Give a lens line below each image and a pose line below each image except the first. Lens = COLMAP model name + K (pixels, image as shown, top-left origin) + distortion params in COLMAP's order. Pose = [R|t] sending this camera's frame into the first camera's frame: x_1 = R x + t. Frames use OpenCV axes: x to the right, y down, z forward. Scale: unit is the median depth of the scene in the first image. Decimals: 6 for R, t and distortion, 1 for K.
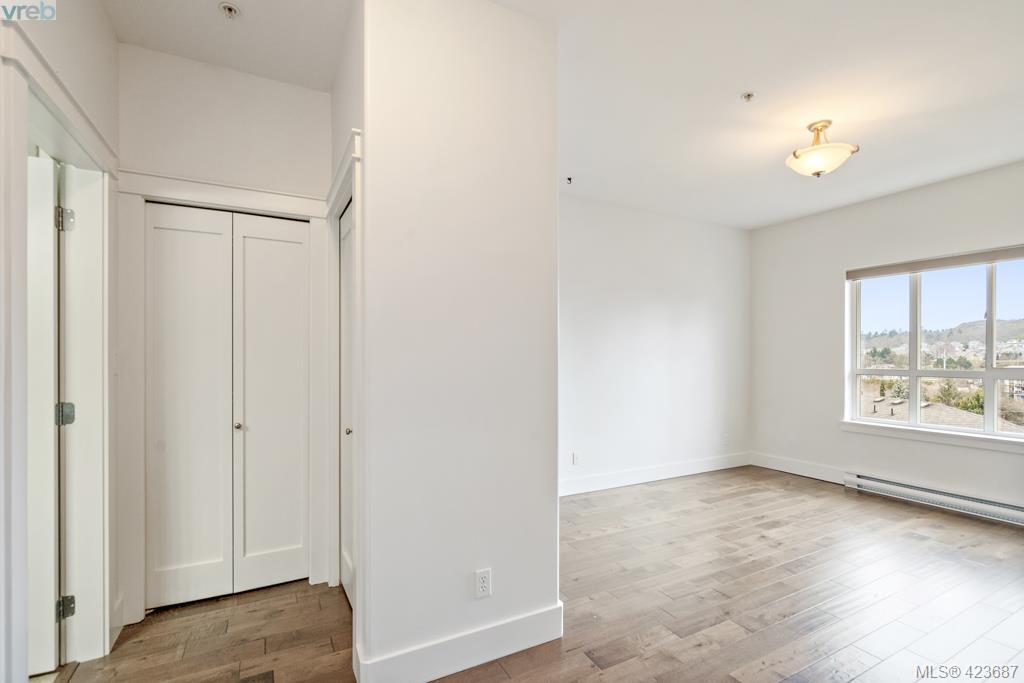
lens RADIAL K [[466.4, 0, 513.1], [0, 466.4, 352.8], [0, 0, 1]] dist [-0.000764, 0.000006]
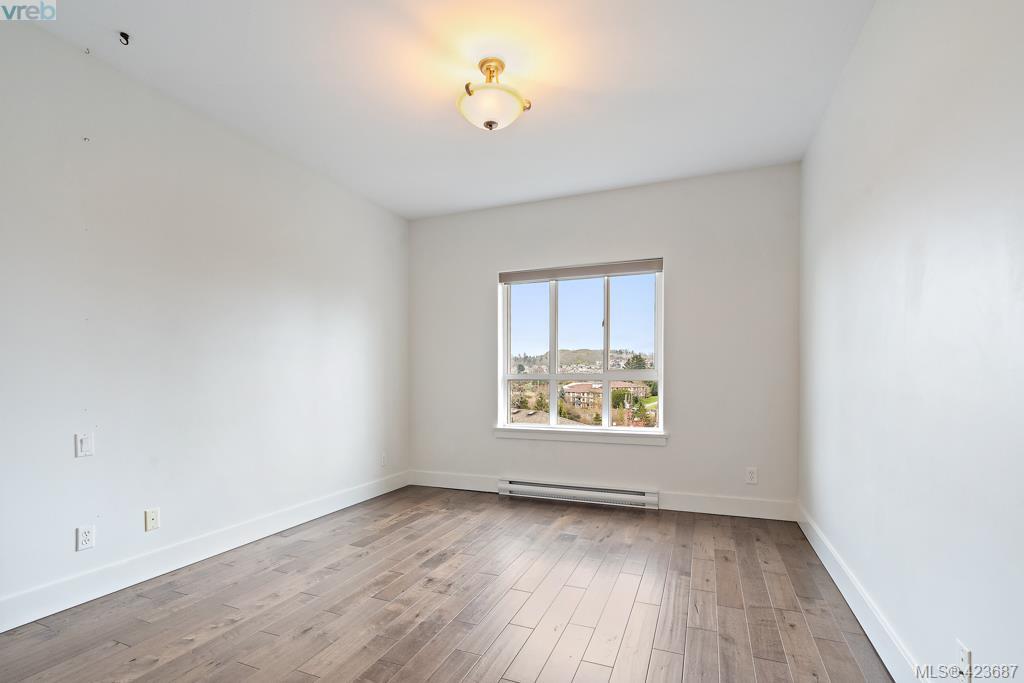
lens RADIAL K [[477.1, 0, 508.4], [0, 477.1, 378.2], [0, 0, 1]] dist [-0.000841, 0.000452]
pose [[0.772674, -0.004722, 0.634786, 0.110332], [-0.000770, 0.999965, 0.008376, 0.040955], [-0.634803, -0.006961, 0.772643, 0.252271]]
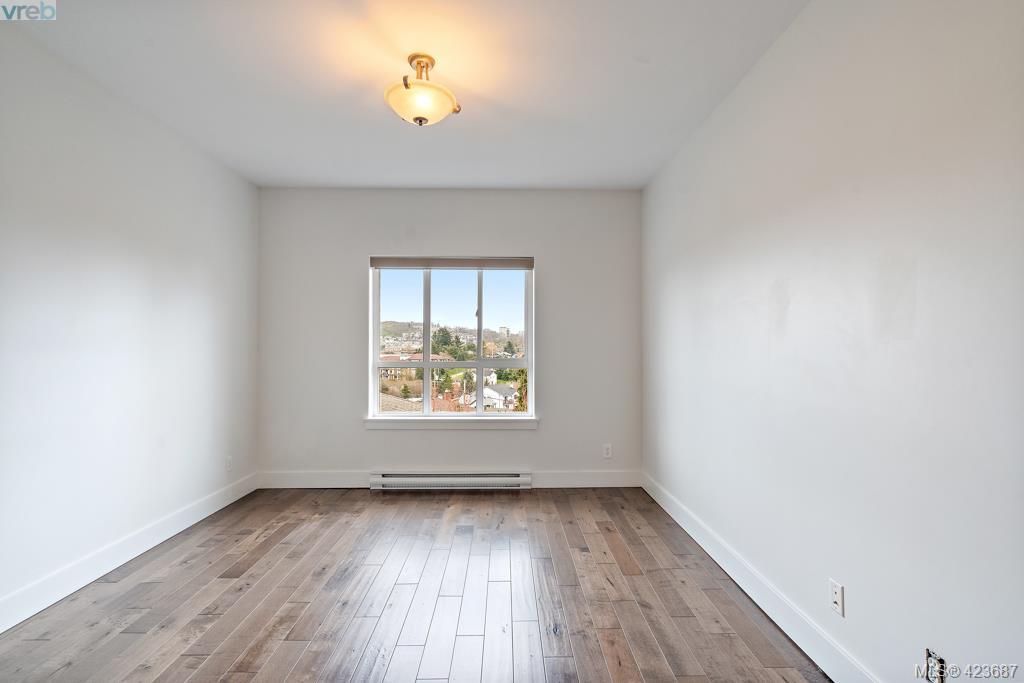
lens RADIAL K [[467.6, 0, 512.0], [0, 467.6, 341.5], [0, 0, 1]] dist [-0.001968, 0.000361]
pose [[0.453910, 0.014787, 0.890925, 0.012197], [-0.008908, 0.999888, -0.012056, 0.002656], [-0.891003, -0.002464, 0.453991, 0.380102]]
